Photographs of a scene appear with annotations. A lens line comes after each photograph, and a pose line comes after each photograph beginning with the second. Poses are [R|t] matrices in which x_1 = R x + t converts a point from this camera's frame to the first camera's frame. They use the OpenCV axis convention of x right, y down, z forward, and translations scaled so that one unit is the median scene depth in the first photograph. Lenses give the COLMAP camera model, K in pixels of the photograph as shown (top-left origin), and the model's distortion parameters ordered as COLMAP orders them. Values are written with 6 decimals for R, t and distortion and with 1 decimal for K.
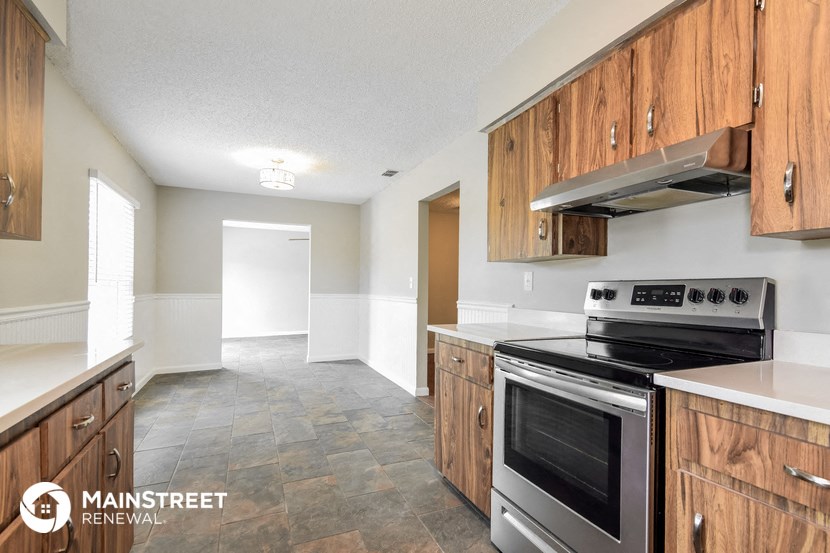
lens RADIAL K [[411.9, 0, 416.6], [0, 411.9, 281.5], [0, 0, 1]] dist [-0.006262, -0.002328]
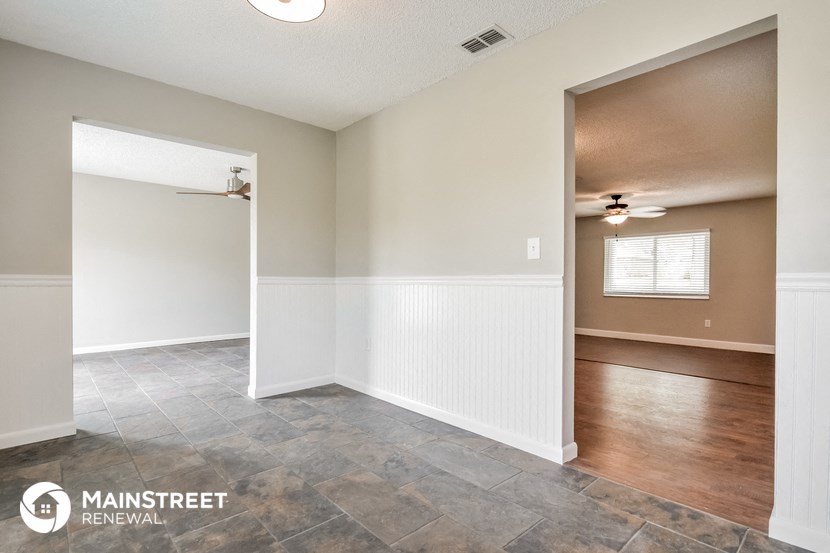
lens RADIAL K [[411.9, 0, 412.8], [0, 411.9, 280.6], [0, 0, 1]] dist [-0.006262, -0.002328]
pose [[0.944665, 0.001572, 0.328034, -0.261851], [-0.005193, 0.999935, 0.010162, 0.031644], [-0.327997, -0.011303, 0.944611, 0.429270]]
